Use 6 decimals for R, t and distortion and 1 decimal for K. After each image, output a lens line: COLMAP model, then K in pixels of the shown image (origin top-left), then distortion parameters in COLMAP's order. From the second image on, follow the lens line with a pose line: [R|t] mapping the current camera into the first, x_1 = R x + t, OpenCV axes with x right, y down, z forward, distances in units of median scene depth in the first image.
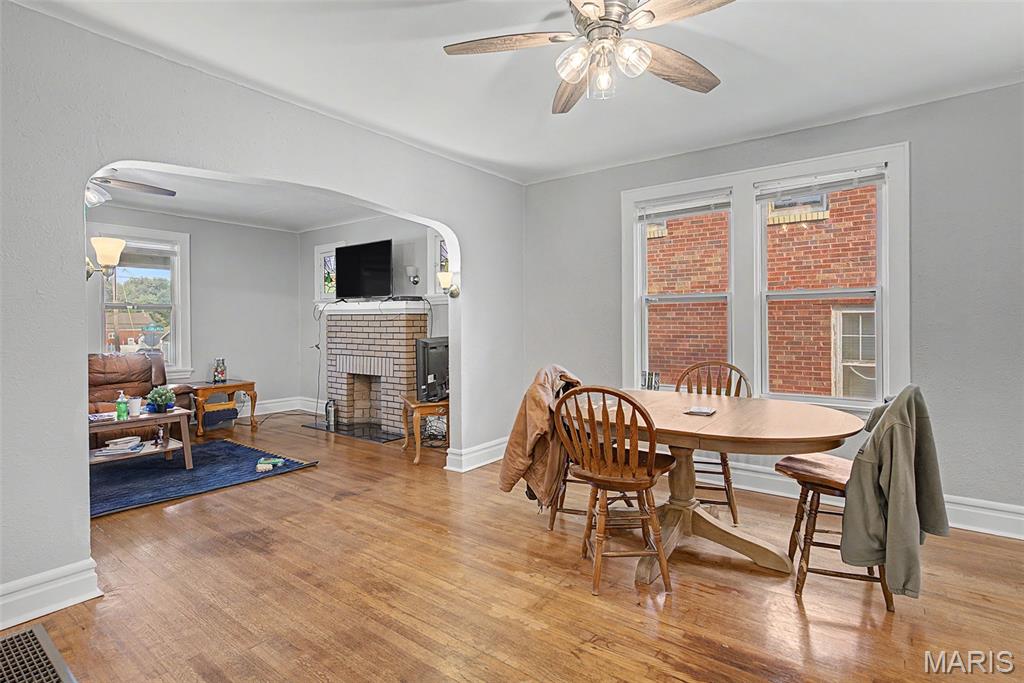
lens RADIAL K [[500.0, 0, 515.5], [0, 500.0, 335.9], [0, 0, 1]] dist [0.000948, -0.000023]
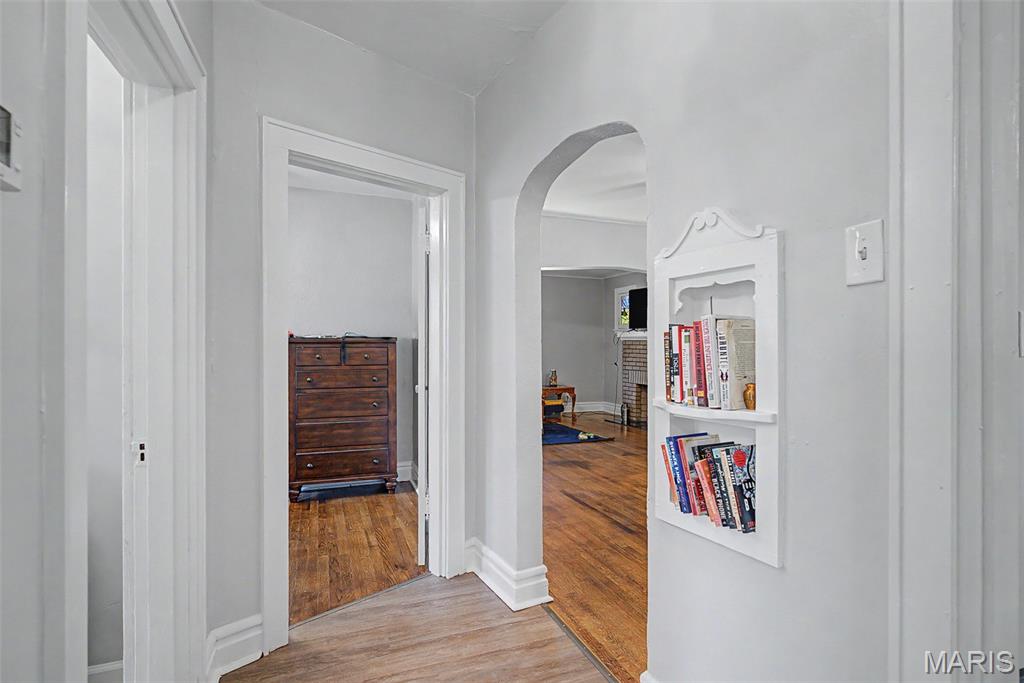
lens RADIAL K [[500.0, 0, 515.5], [0, 500.0, 335.9], [0, 0, 1]] dist [0.000948, -0.000023]
pose [[0.836098, -0.010037, -0.548488, 0.131612], [-0.014707, 0.999063, -0.040701, 0.005052], [0.548382, 0.042096, 0.835168, -0.310012]]
